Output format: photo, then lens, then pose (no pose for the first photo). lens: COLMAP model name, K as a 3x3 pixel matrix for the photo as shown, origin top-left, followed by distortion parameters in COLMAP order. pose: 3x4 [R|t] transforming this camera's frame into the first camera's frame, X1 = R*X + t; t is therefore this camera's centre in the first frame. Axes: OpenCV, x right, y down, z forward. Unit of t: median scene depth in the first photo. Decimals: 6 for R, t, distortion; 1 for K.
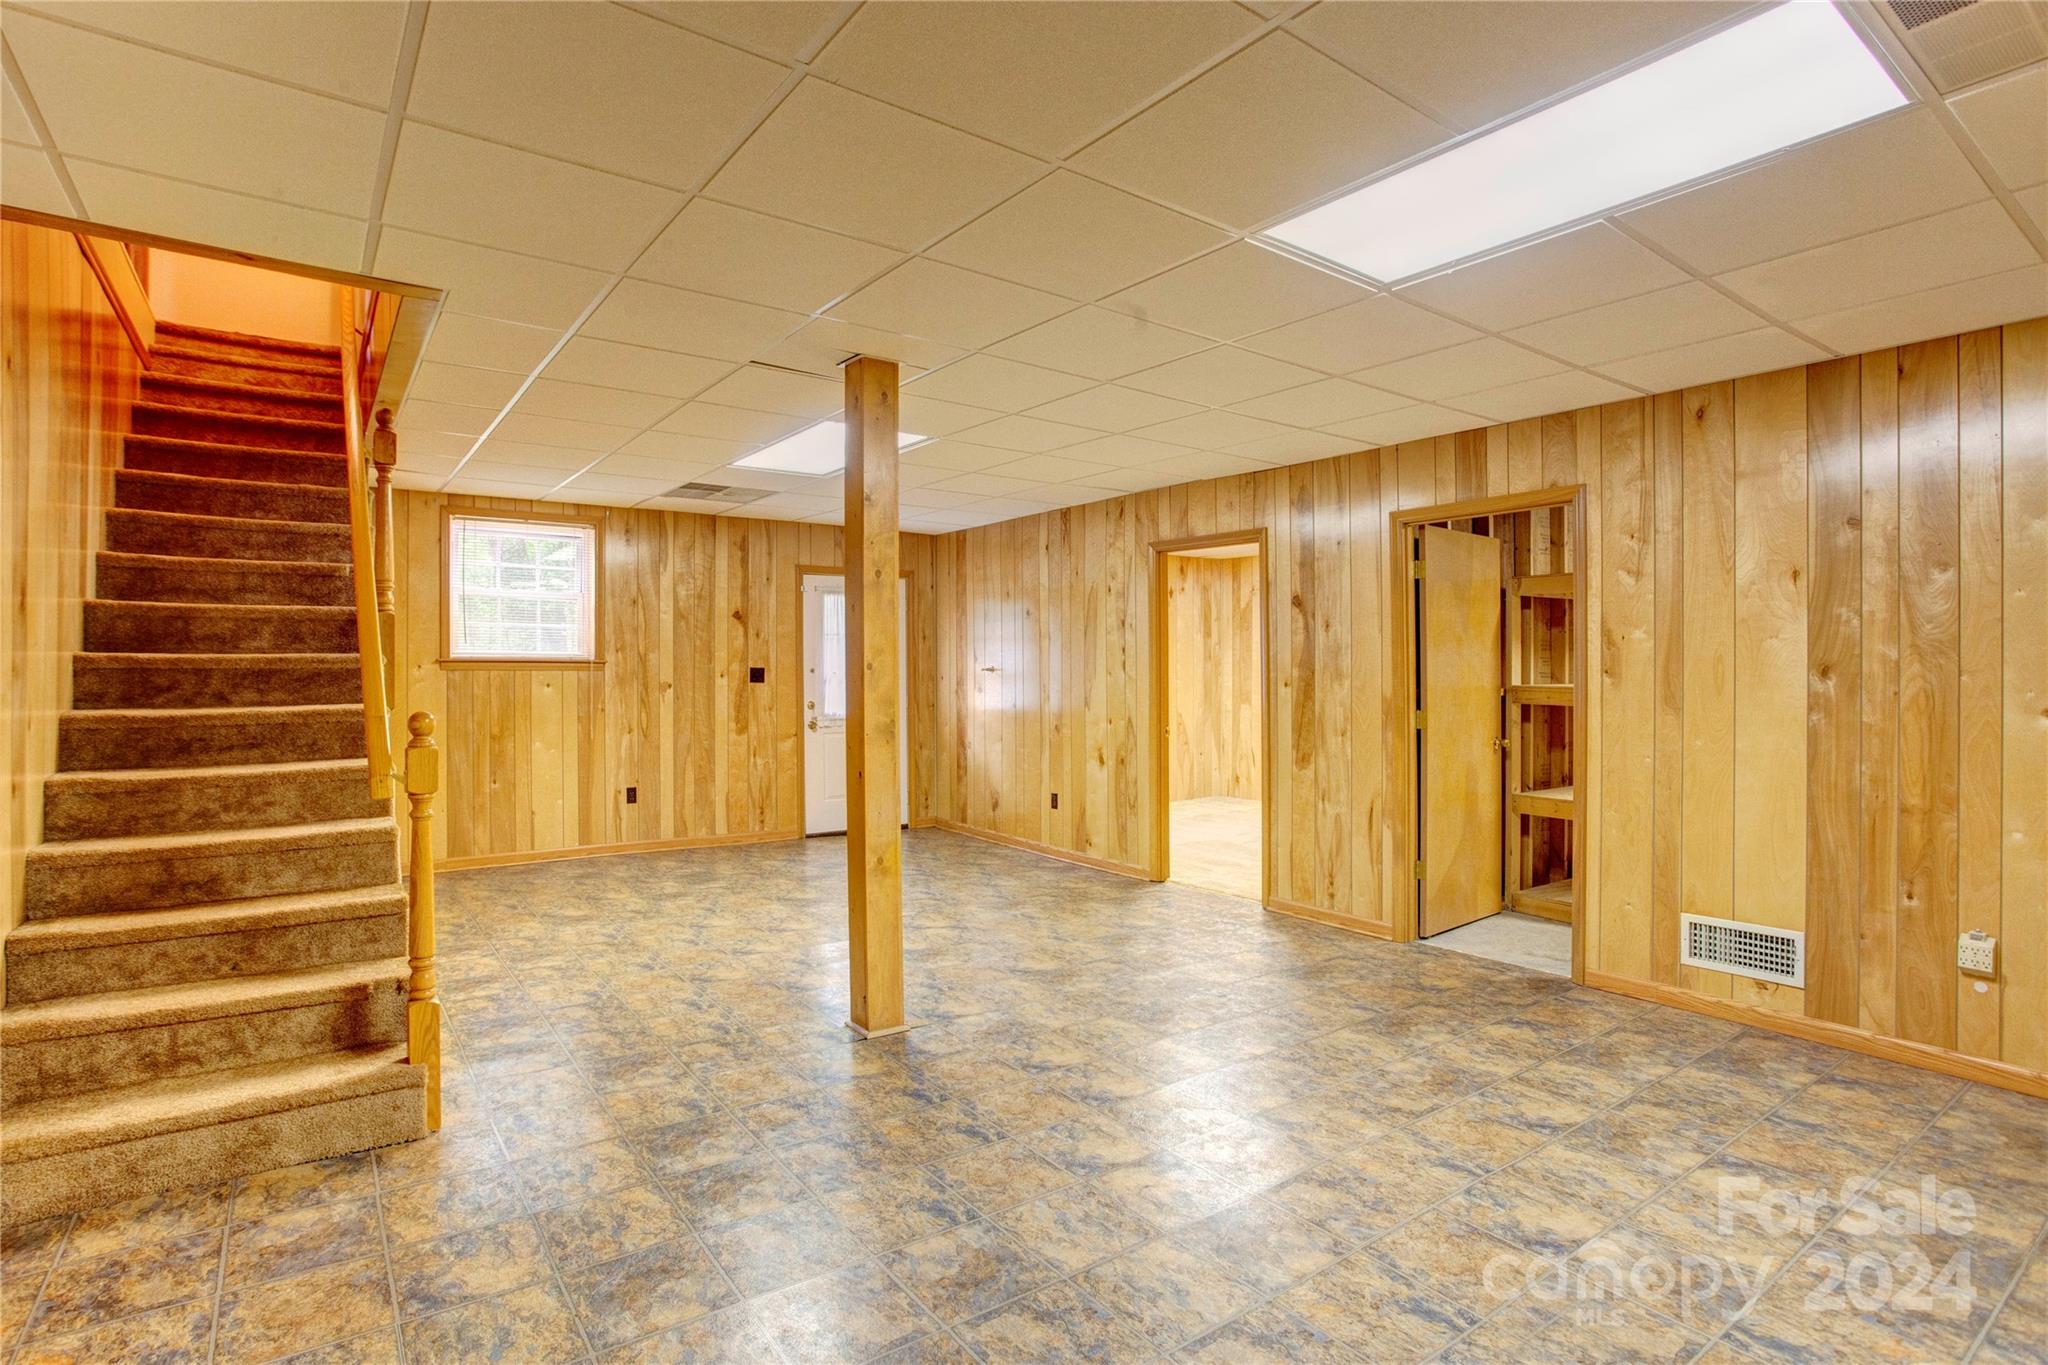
lens RADIAL K [[1039.2, 0, 993.5], [0, 1039.2, 665.8], [0, 0, 1]] dist [-0.082992, 0.039811]
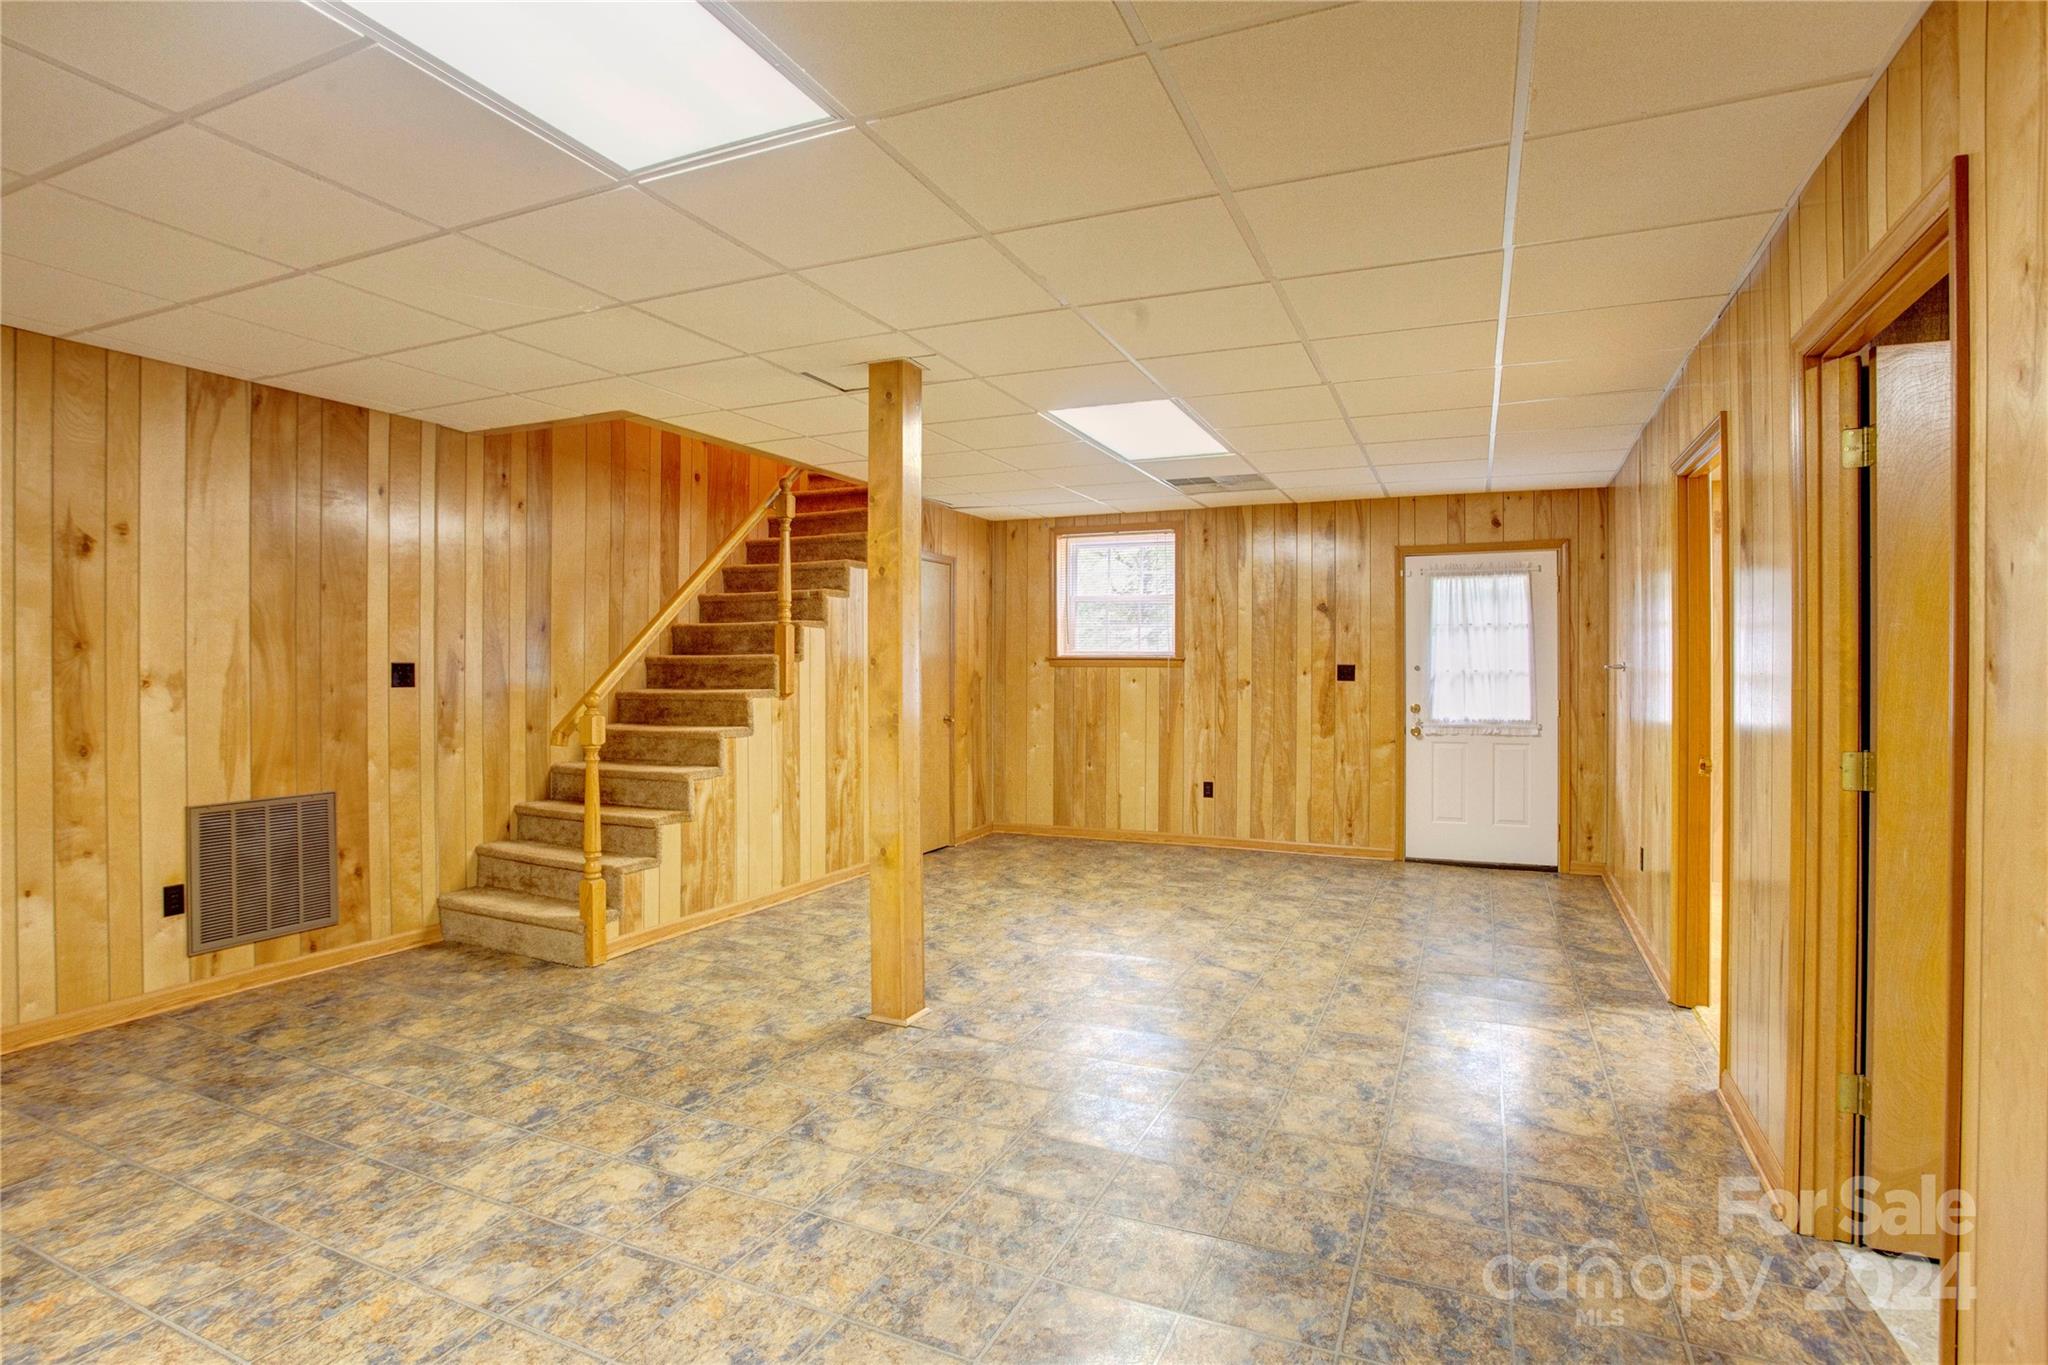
lens RADIAL K [[1039.2, 0, 993.5], [0, 1039.2, 665.8], [0, 0, 1]] dist [-0.082992, 0.039811]
pose [[0.491608, -0.001005, -0.870816, 0.445089], [0.001495, 0.999999, -0.000310, 0.003037], [0.870815, -0.001149, 0.491609, 0.315969]]
